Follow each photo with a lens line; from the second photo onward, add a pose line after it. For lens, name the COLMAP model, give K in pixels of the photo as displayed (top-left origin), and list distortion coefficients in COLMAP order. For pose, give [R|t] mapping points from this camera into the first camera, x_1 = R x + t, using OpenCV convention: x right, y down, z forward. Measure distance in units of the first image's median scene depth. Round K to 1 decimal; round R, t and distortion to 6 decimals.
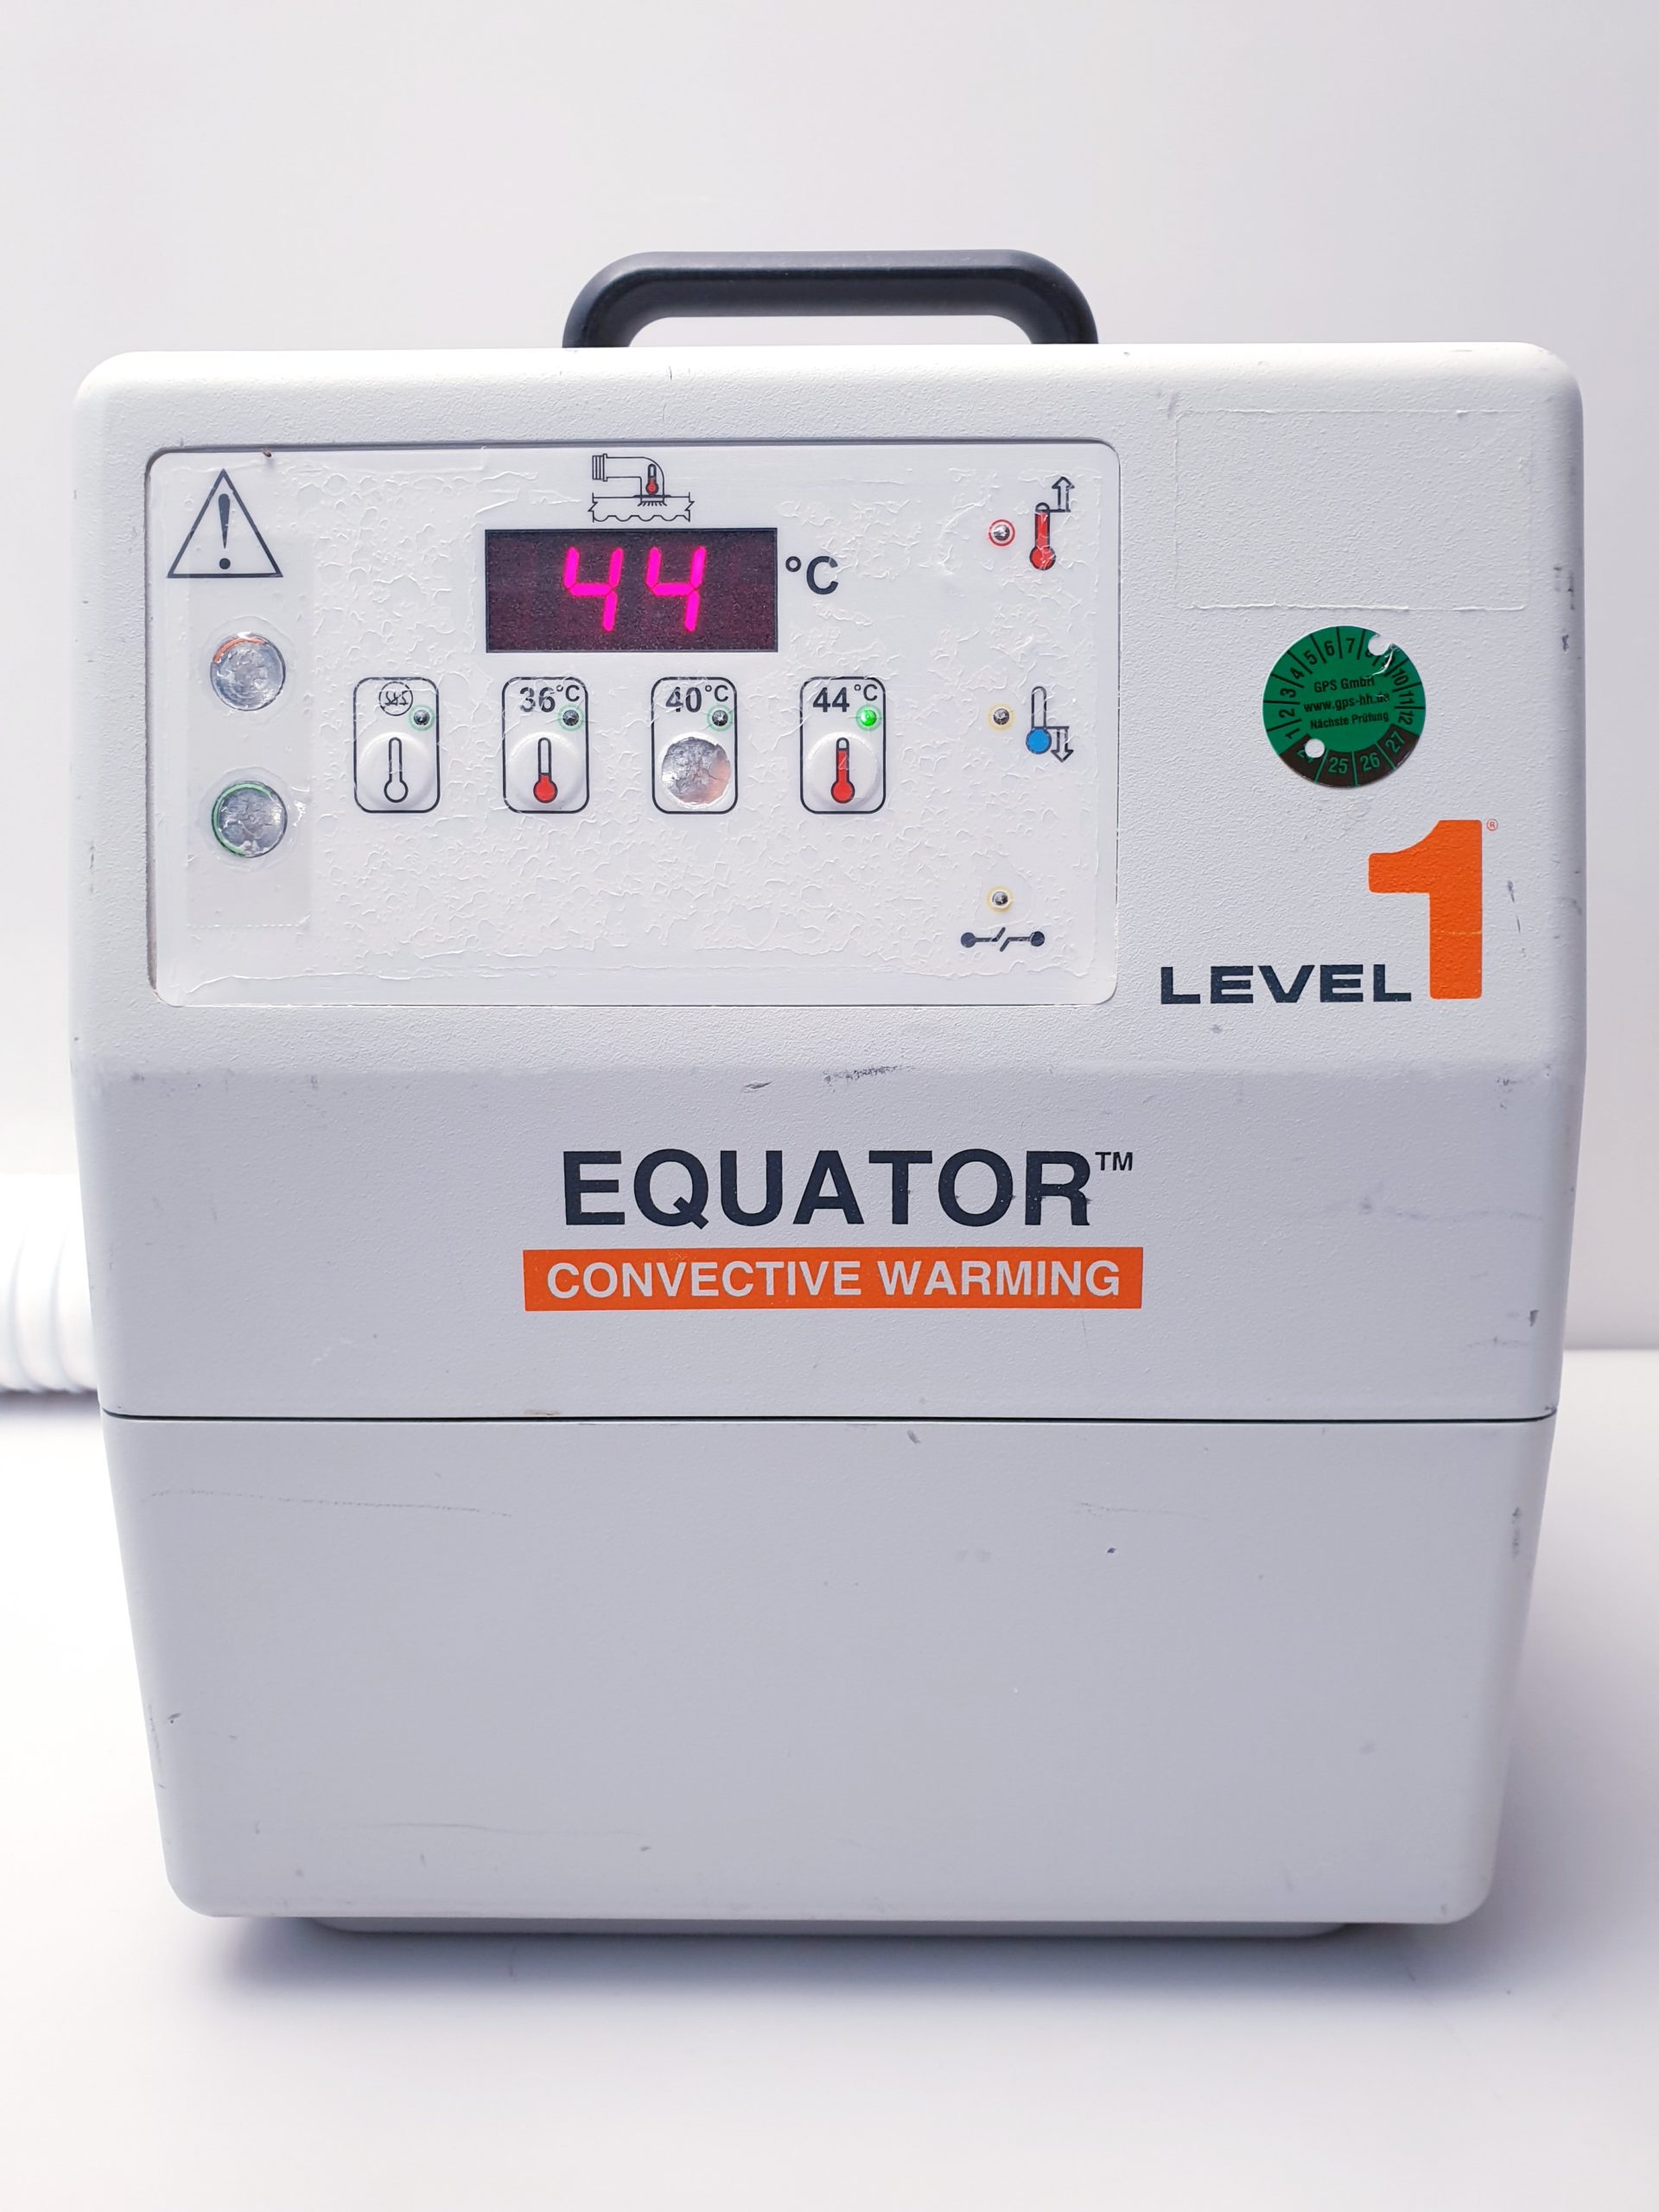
lens RADIAL K [[1874.7, 0, 735.4], [0, 1874.7, 1104.1], [0, 0, 1]] dist [0.192771, -0.596156]
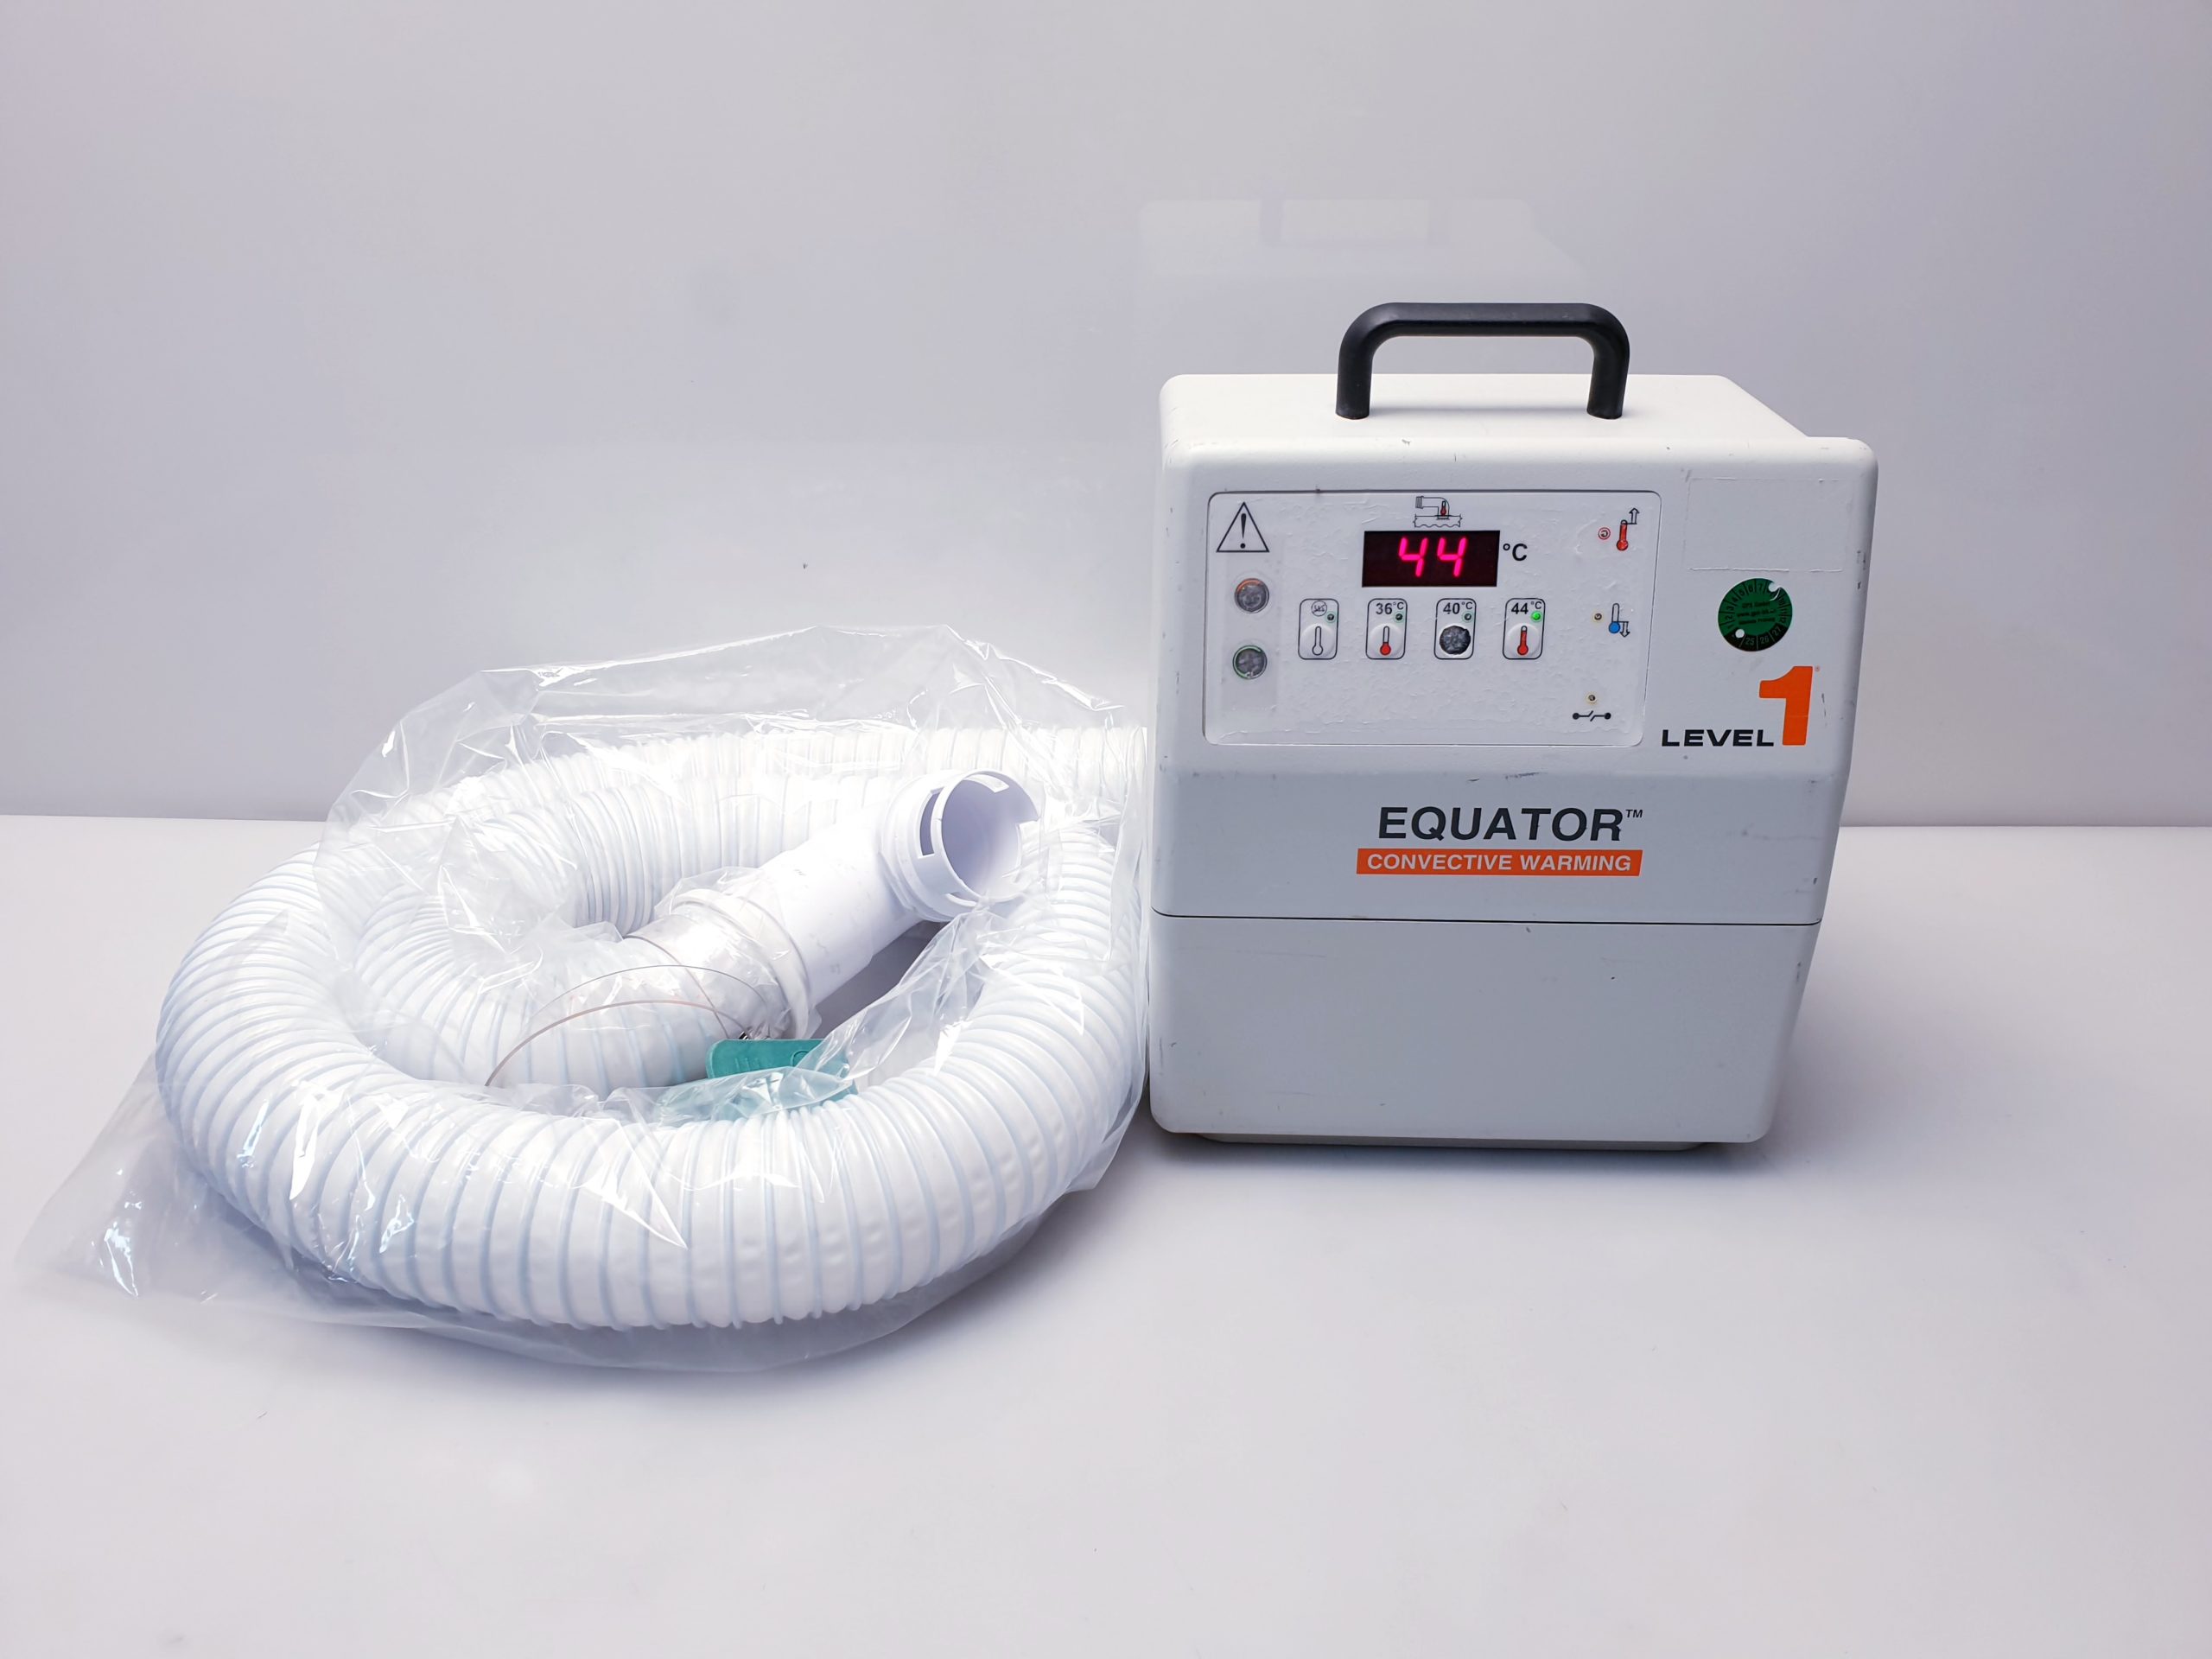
lens RADIAL K [[1874.7, 0, 1005.8], [0, 1874.7, 837.6], [0, 0, 1]] dist [0.192771, -0.596156]
pose [[0.999902, 0.007112, -0.012028, -0.516572], [-0.004352, 0.976485, 0.215539, -0.425687], [0.013278, -0.215466, 0.976421, -1.212968]]
